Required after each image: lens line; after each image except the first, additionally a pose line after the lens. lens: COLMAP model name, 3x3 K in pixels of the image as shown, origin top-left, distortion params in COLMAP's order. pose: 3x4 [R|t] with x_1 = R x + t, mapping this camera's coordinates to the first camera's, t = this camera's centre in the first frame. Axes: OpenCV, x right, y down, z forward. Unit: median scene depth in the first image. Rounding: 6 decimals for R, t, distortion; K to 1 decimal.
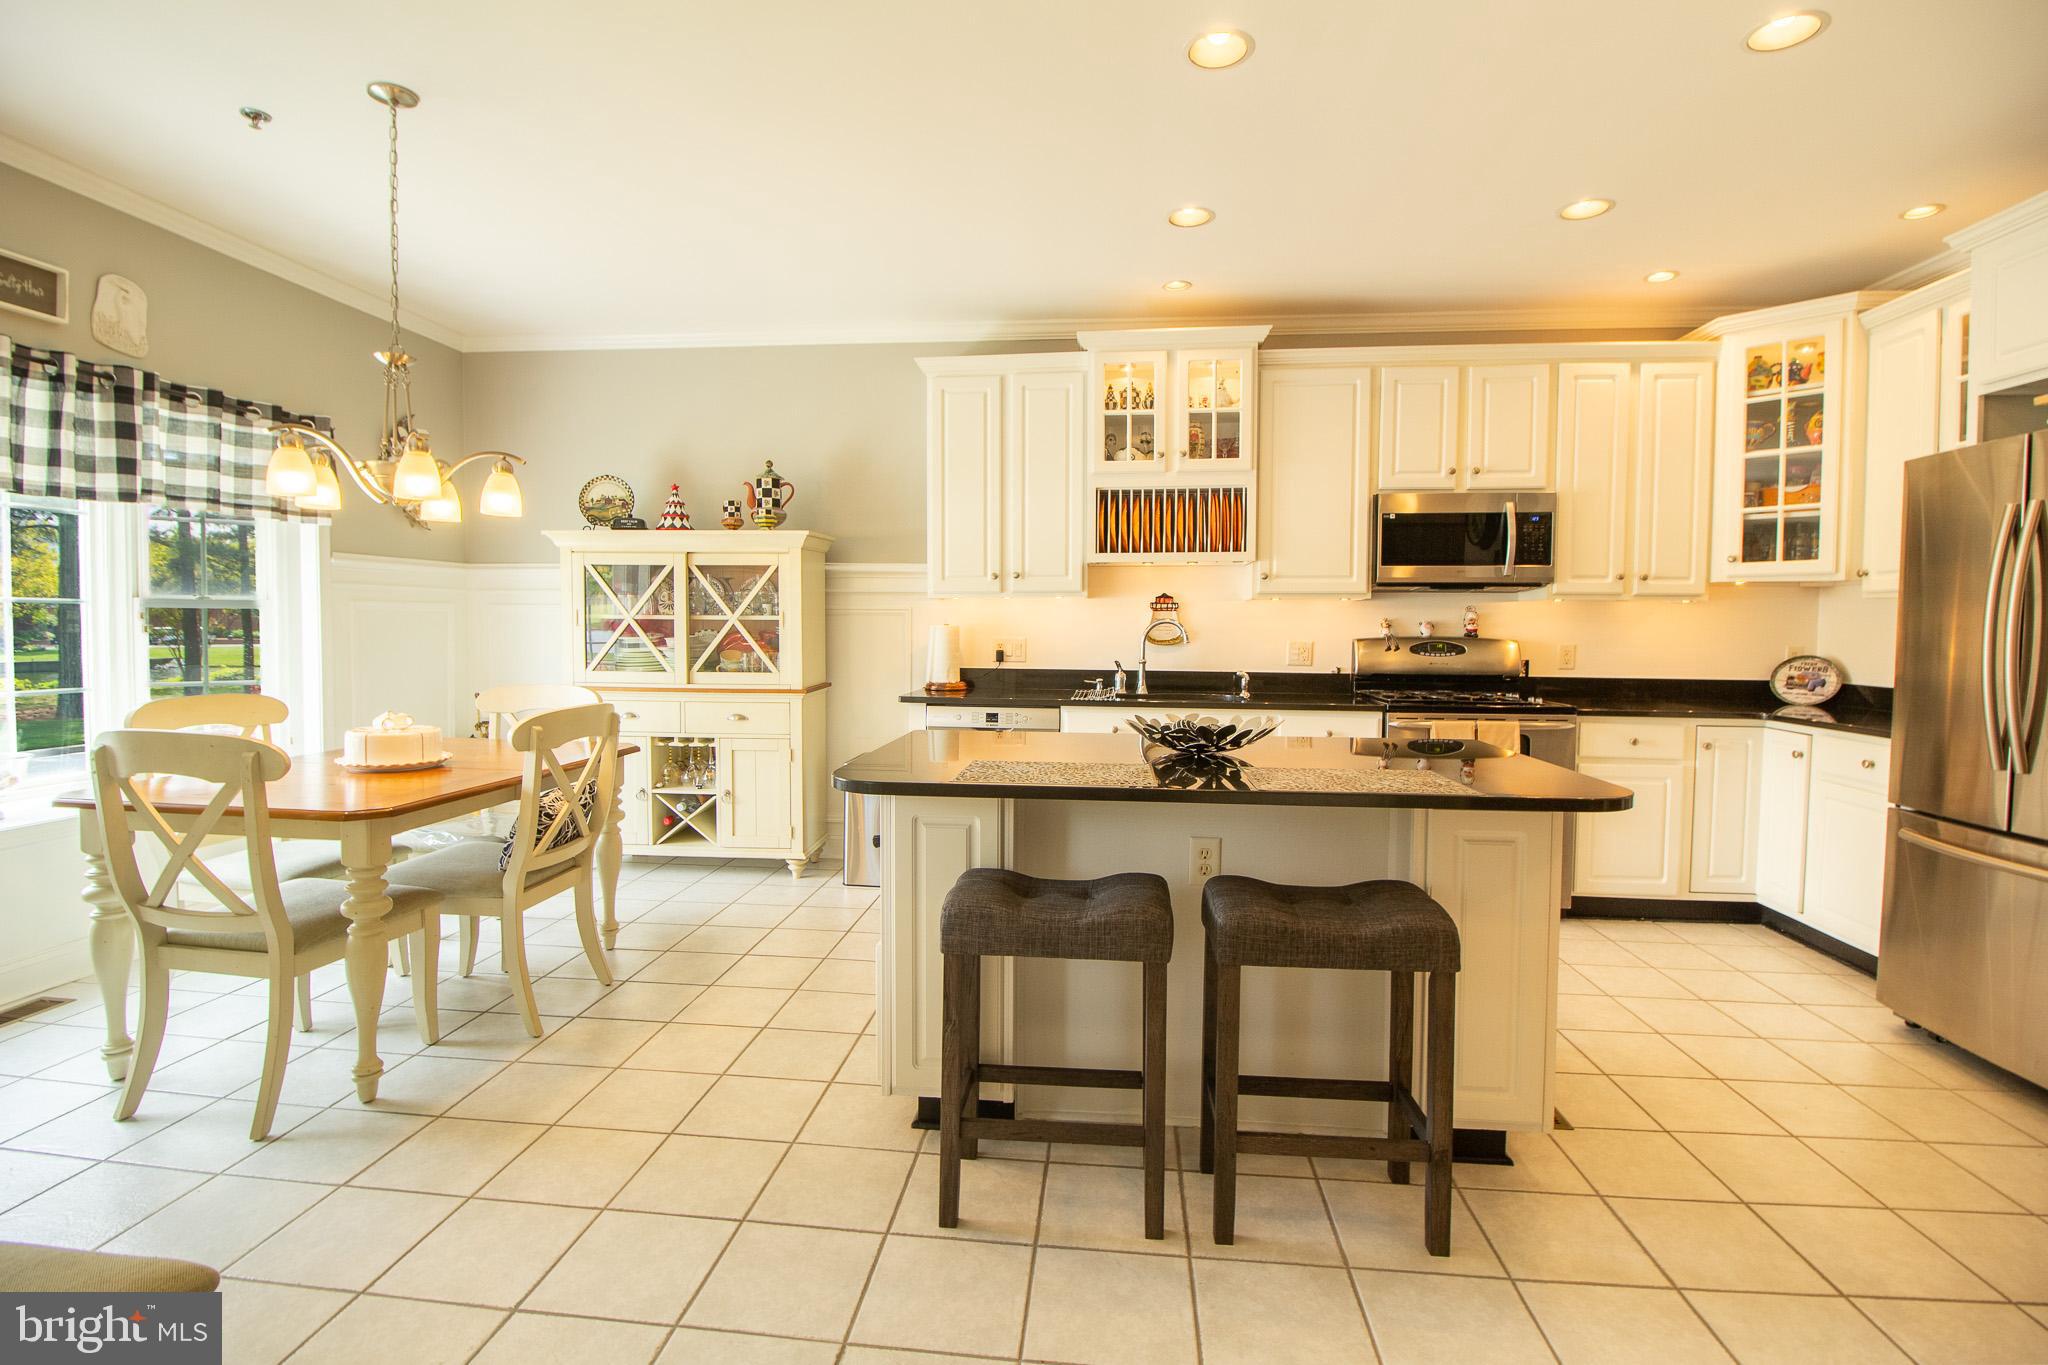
lens RADIAL K [[953.0, 0, 1020.4], [0, 953.0, 664.4], [0, 0, 1]] dist [0.004242, -0.014315]
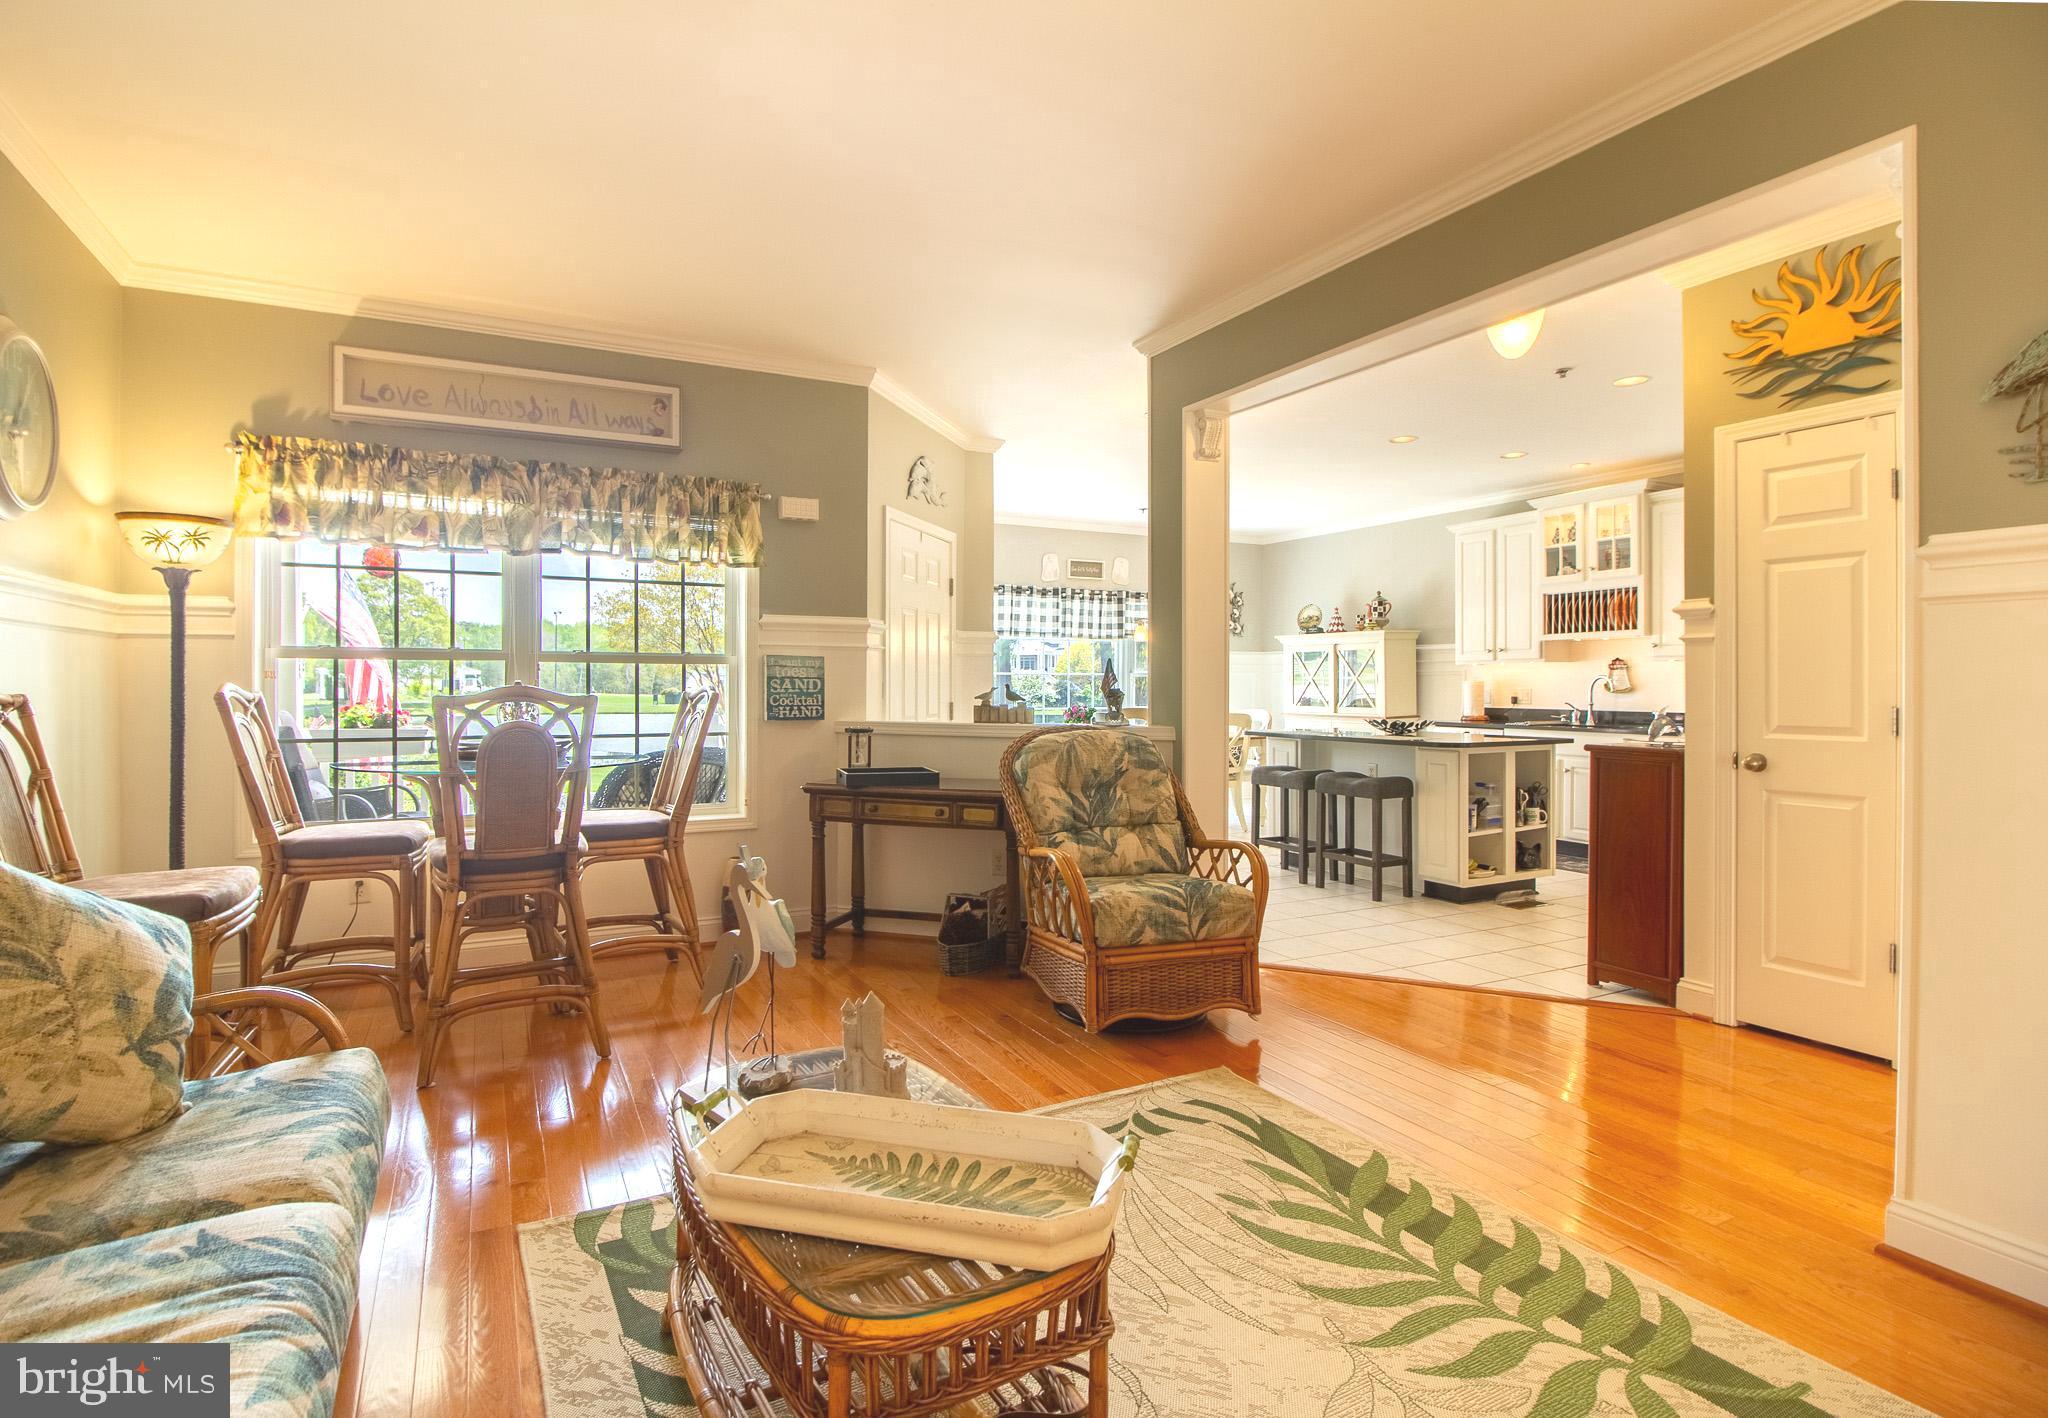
lens RADIAL K [[1017.3, 0, 998.5], [0, 1017.3, 677.6], [0, 0, 1]] dist [-0.000838, -0.000654]
pose [[0.551885, -0.011945, -0.833835, 1.034964], [-0.029402, 0.998997, -0.033771, 0.040412], [0.833402, 0.043154, 0.550980, -0.721610]]
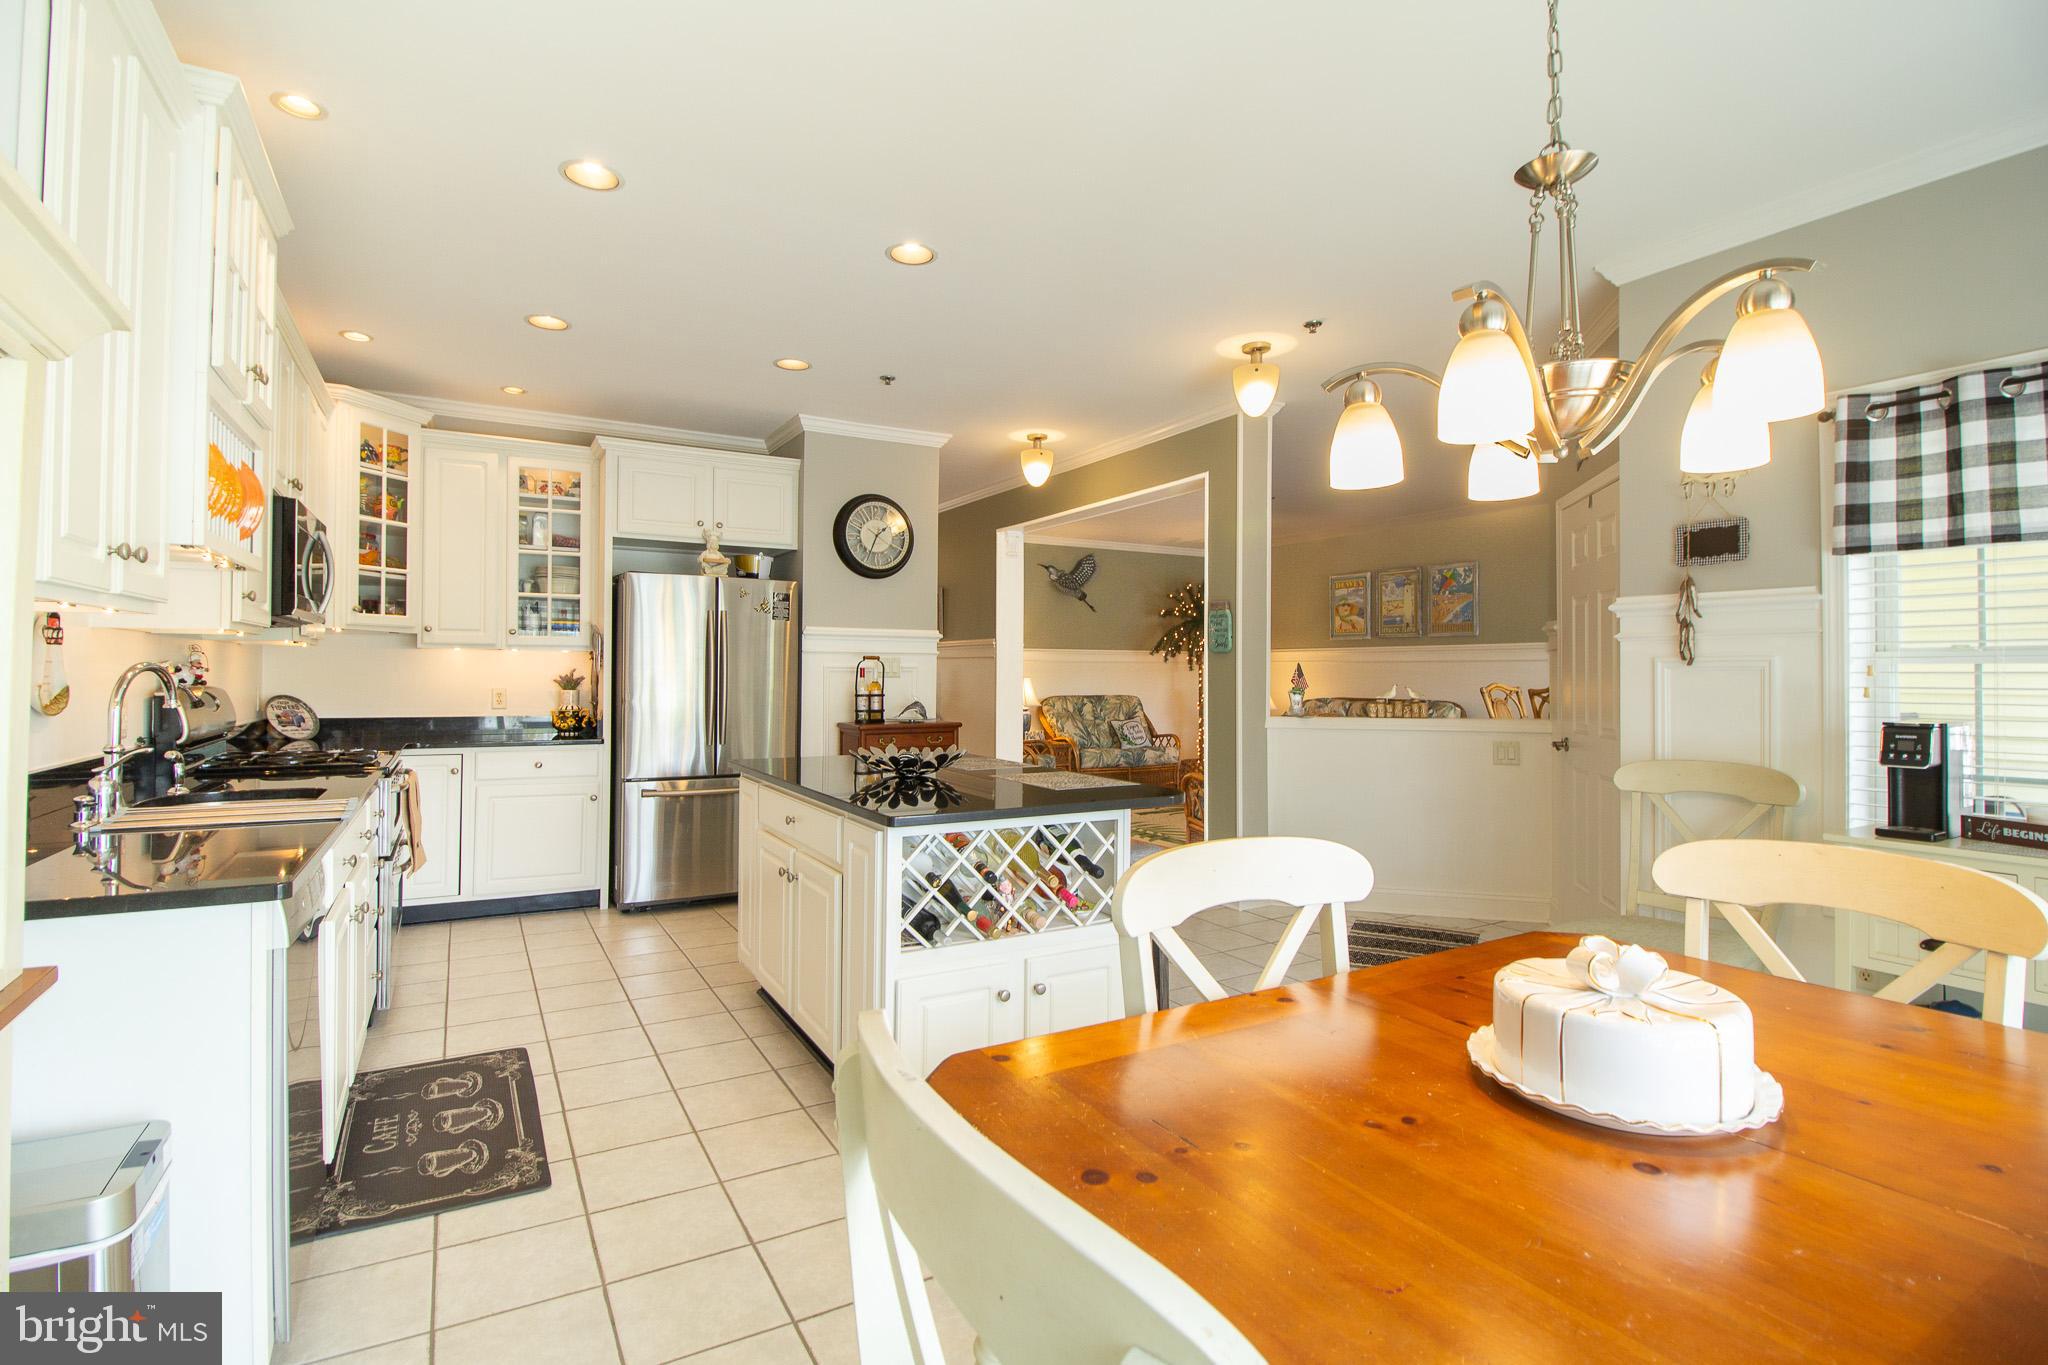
lens RADIAL K [[953.0, 0, 1020.4], [0, 953.0, 664.4], [0, 0, 1]] dist [0.004242, -0.014315]
pose [[-0.591027, -0.002819, 0.806647, -0.579069], [0.022311, 0.999554, 0.019841, -0.050148], [-0.806343, 0.029723, -0.590701, 1.005932]]
